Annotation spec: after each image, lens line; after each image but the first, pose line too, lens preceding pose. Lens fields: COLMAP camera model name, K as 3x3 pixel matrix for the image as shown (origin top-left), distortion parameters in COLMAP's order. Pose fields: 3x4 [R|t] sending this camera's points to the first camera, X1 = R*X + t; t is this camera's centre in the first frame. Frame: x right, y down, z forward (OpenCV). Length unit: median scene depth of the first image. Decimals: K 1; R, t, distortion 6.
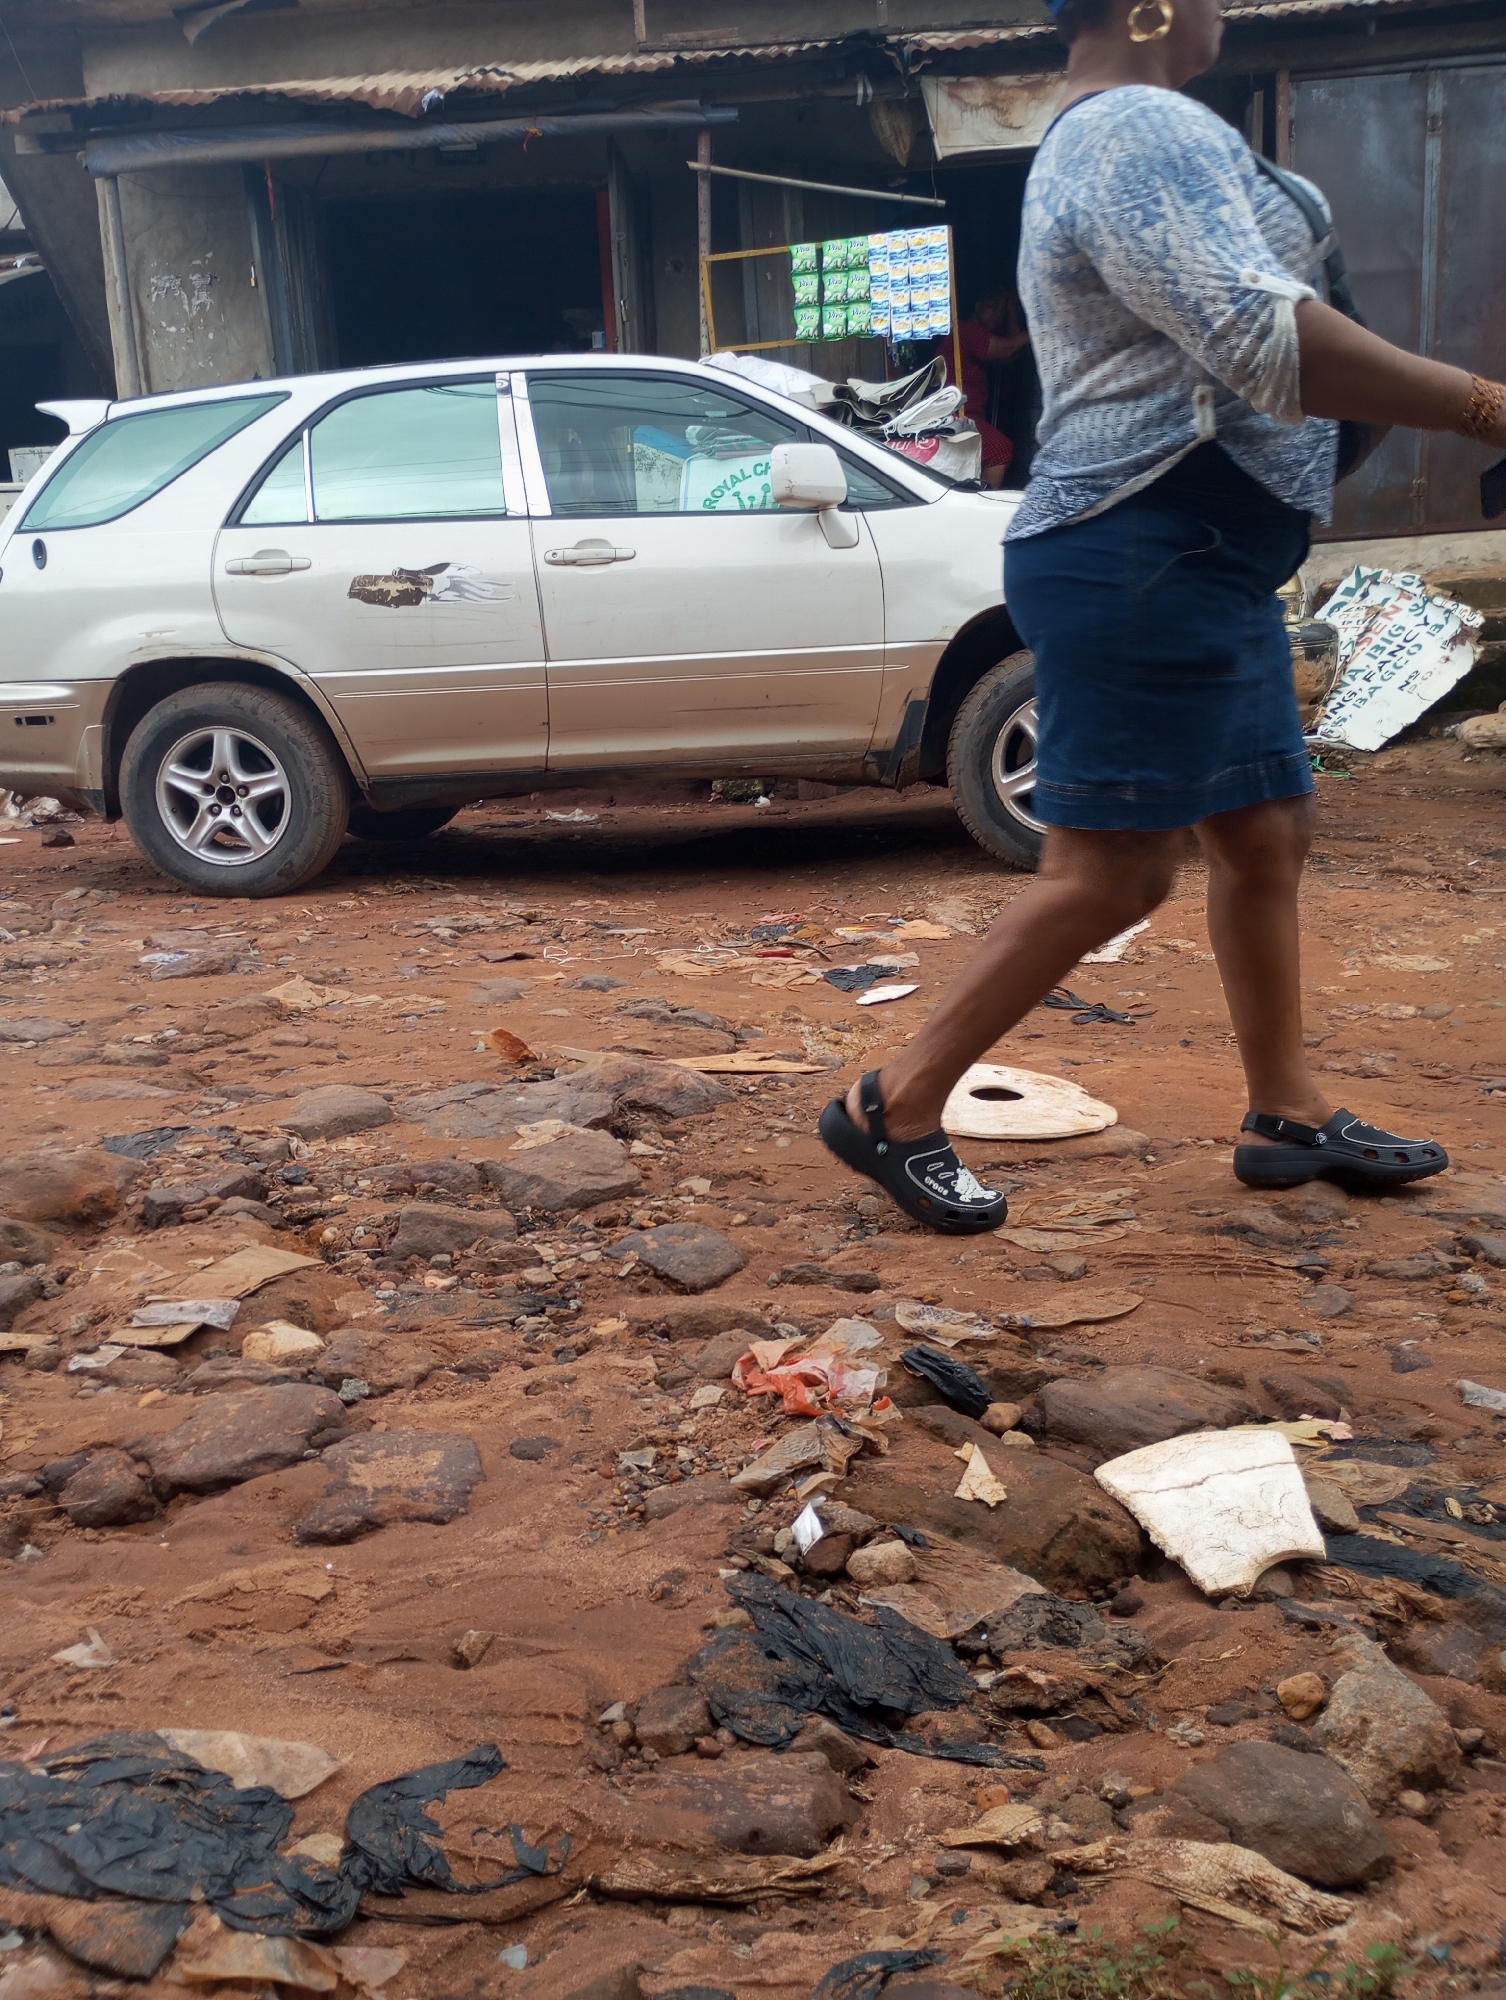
lens RADIAL K [[1561.4, 0, 689.7], [0, 1561.4, 1042.4], [0, 0, 1]] dist [0.077353, -0.083661]
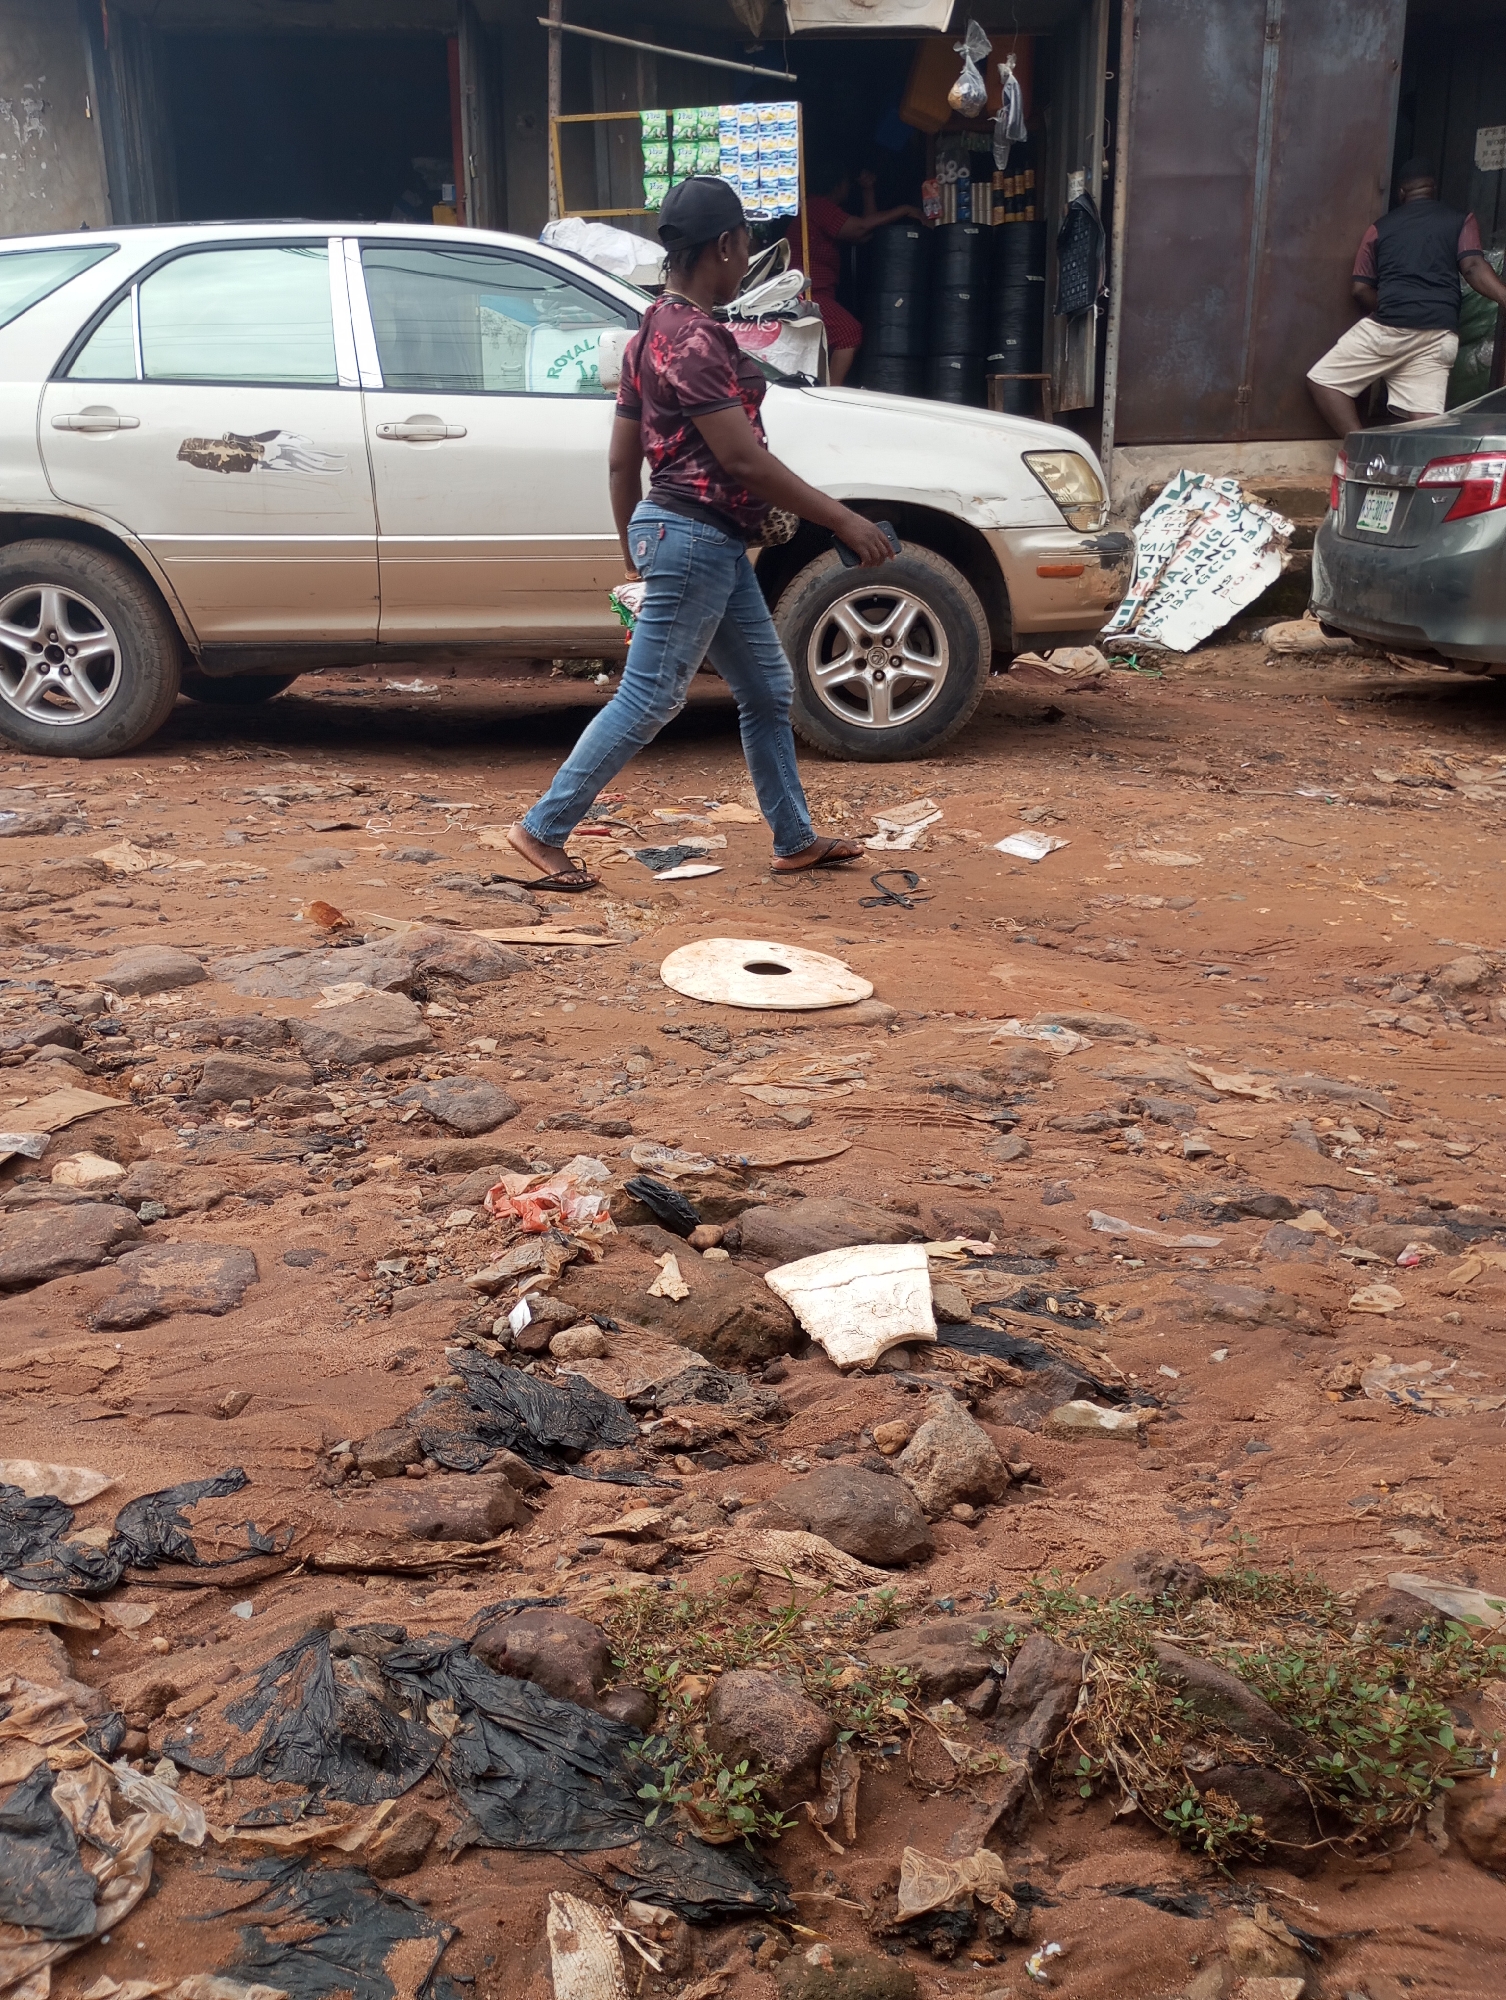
lens RADIAL K [[1561.4, 0, 689.7], [0, 1561.4, 1042.4], [0, 0, 1]] dist [0.077353, -0.083661]
pose [[0.996143, 0.019235, 0.085612, 0.059638], [-0.026200, 0.996371, 0.080985, -0.004037], [-0.083744, -0.082916, 0.993032, -0.127974]]
